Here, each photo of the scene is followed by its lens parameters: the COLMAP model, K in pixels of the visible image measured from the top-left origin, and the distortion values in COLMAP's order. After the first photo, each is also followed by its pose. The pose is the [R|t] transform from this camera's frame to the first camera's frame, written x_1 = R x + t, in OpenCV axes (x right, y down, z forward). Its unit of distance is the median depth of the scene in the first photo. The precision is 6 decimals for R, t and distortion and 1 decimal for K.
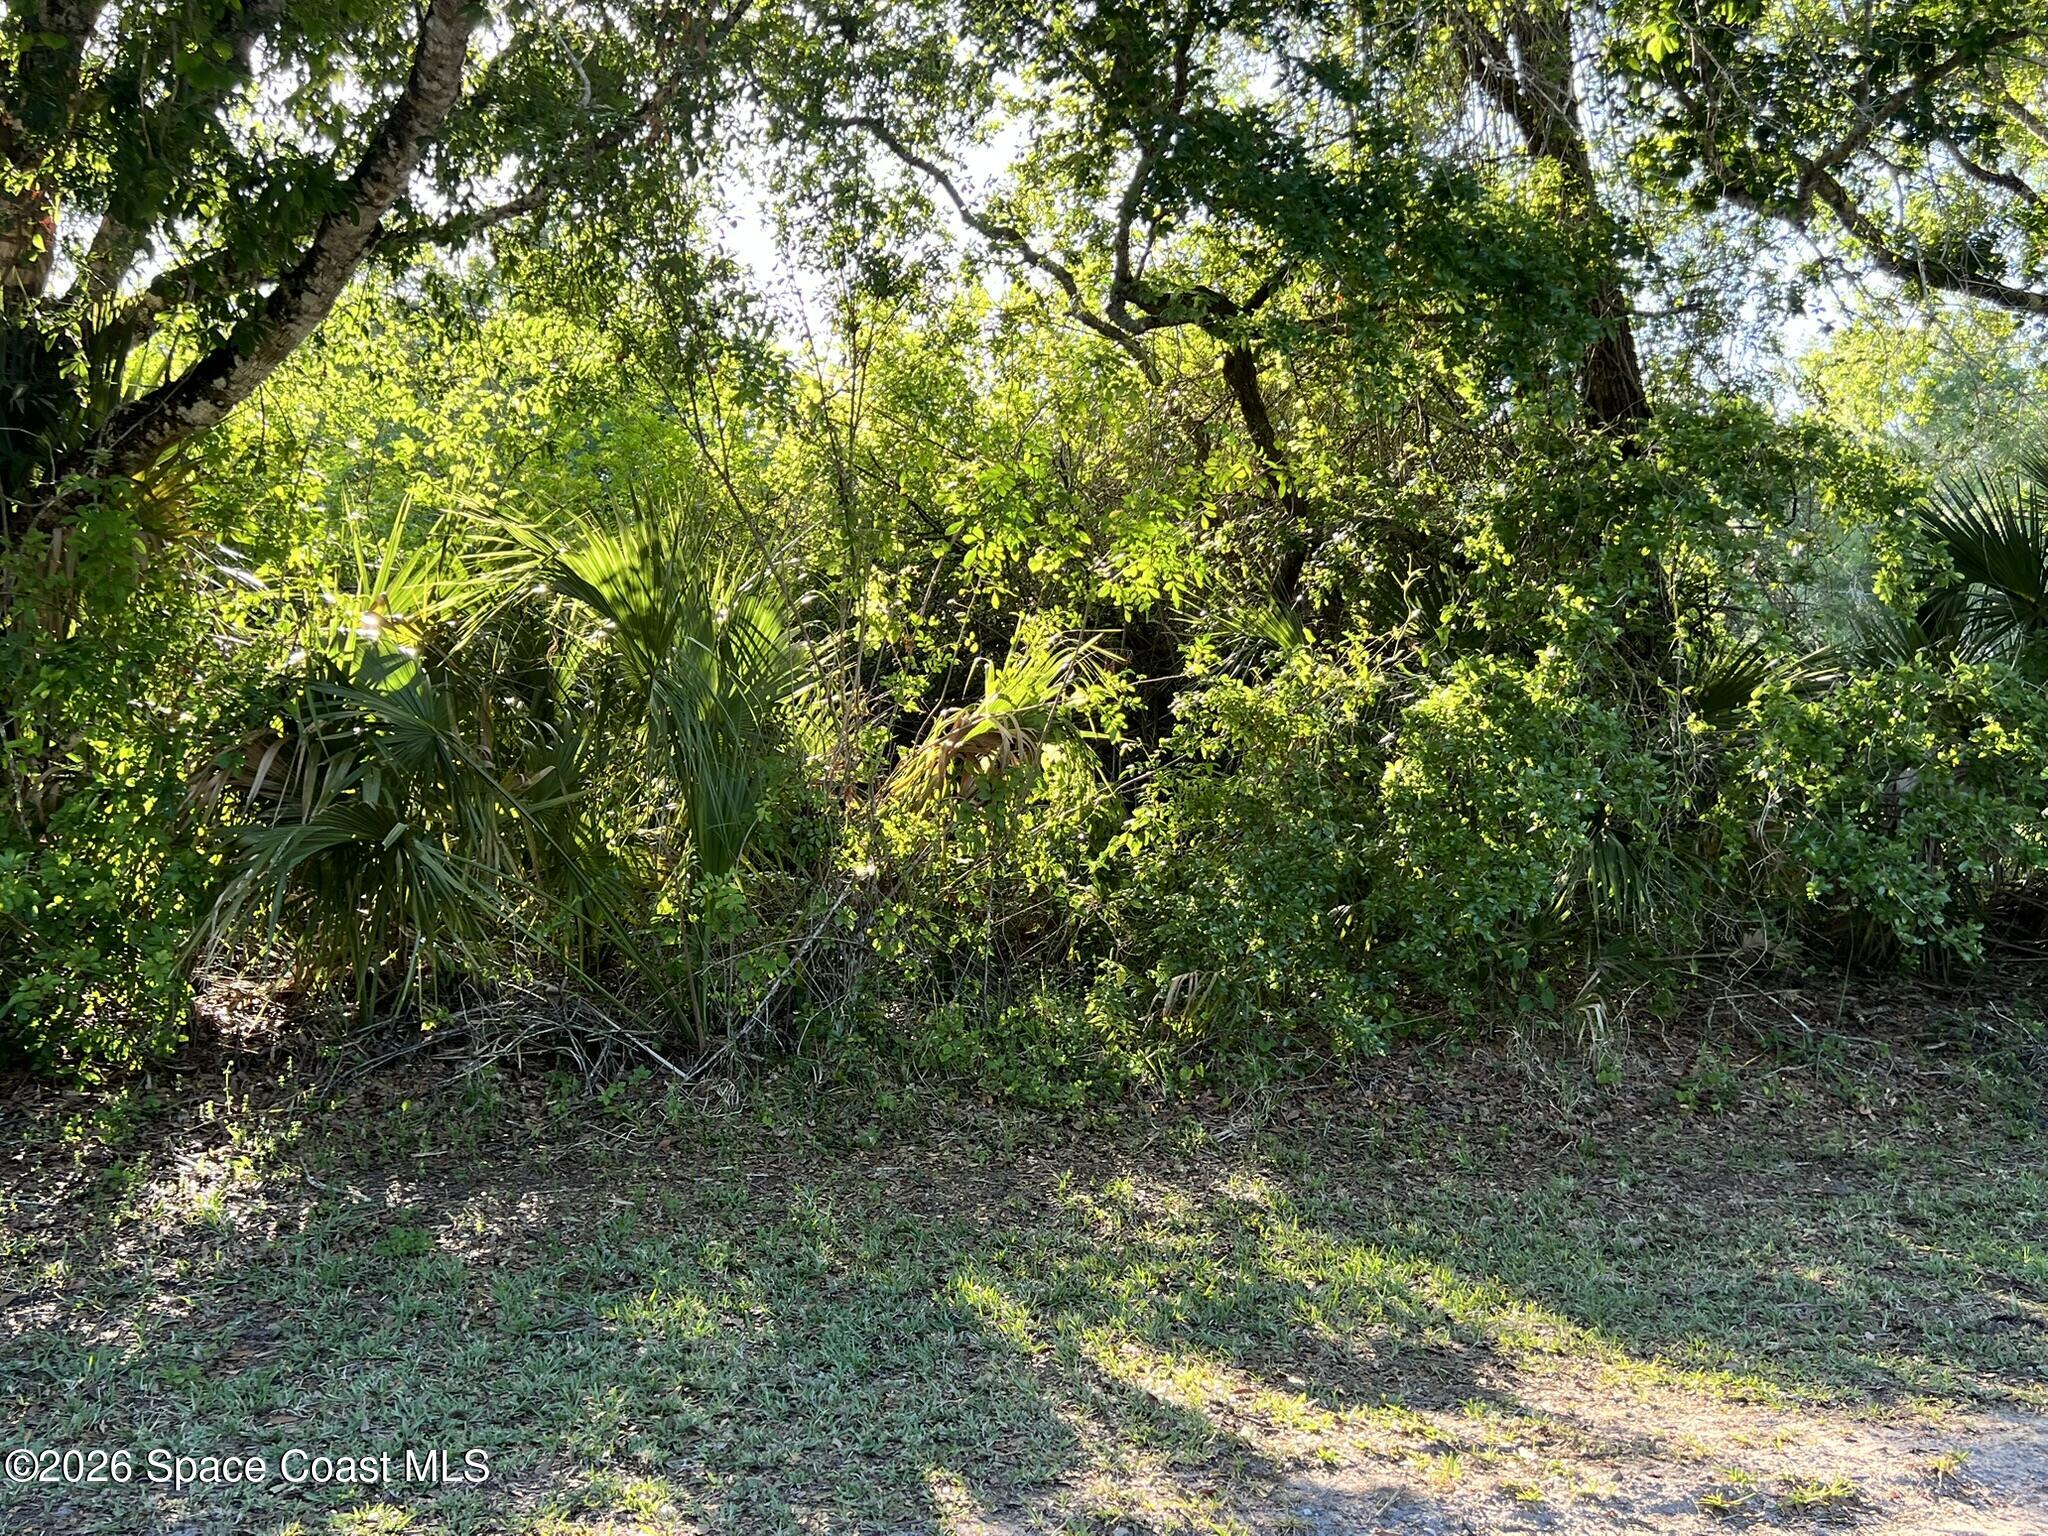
lens RADIAL K [[1919.8, 0, 1059.0], [0, 1919.8, 770.1], [0, 0, 1]] dist [0.132026, -0.245886]
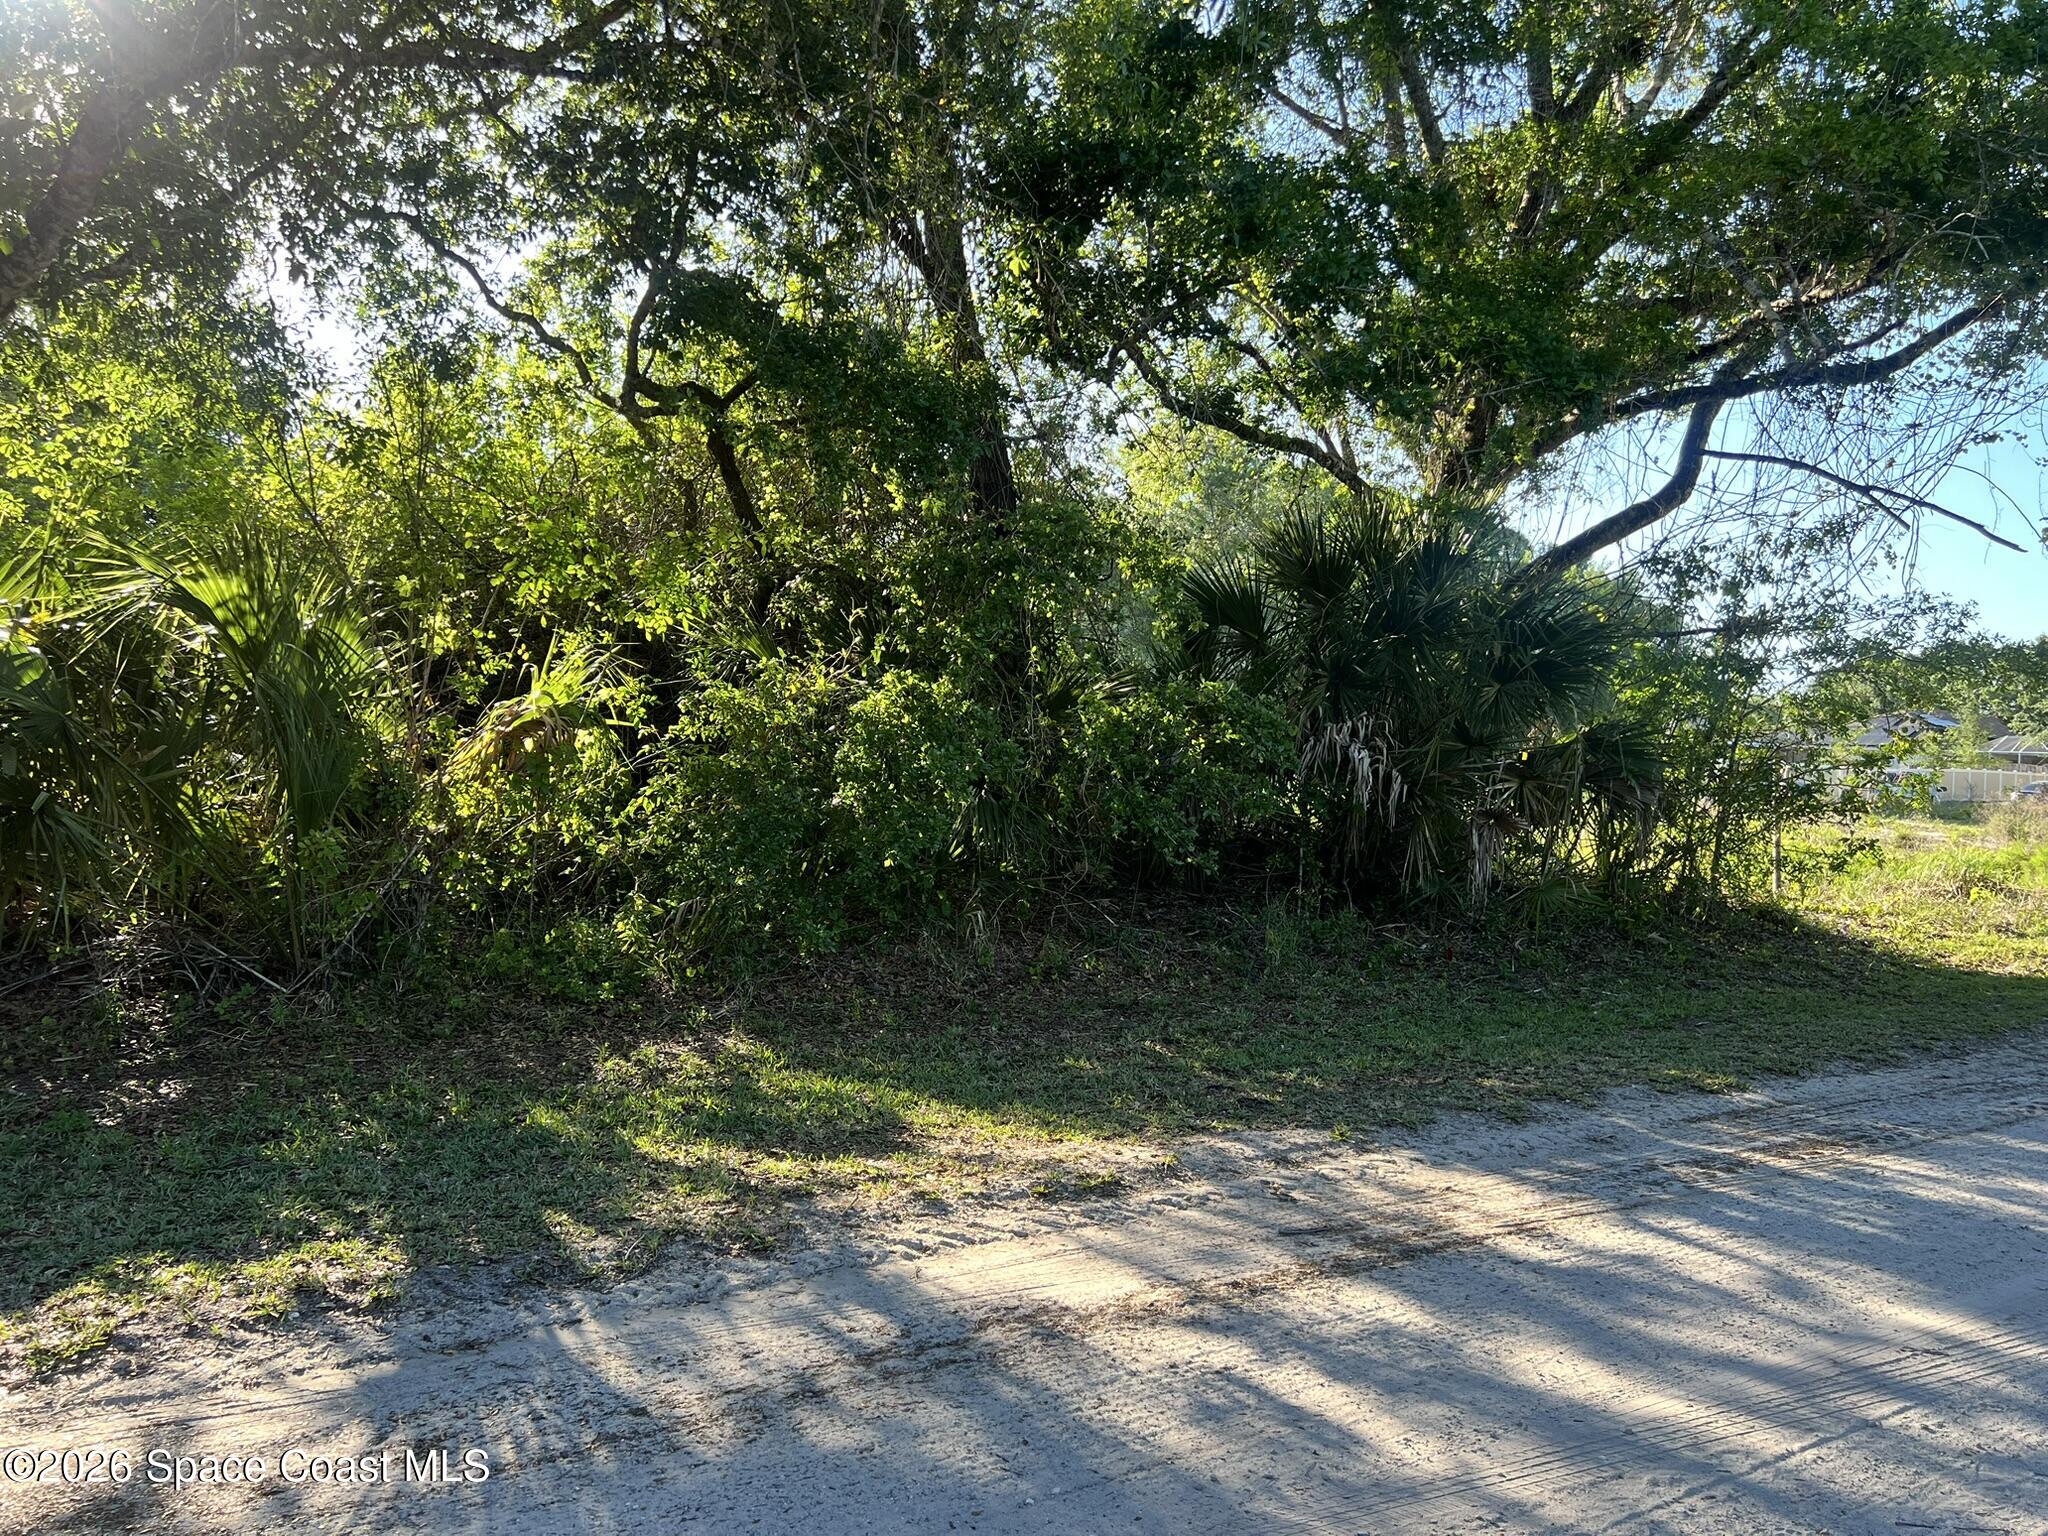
lens RADIAL K [[1553.3, 0, 1020.2], [0, 1553.3, 763.4], [0, 0, 1]] dist [0.056937, -0.067359]
pose [[0.957008, -0.000738, 0.290060, -0.029173], [-0.002328, 0.999945, 0.010227, -0.002070], [-0.290051, -0.010463, 0.956954, -0.116165]]
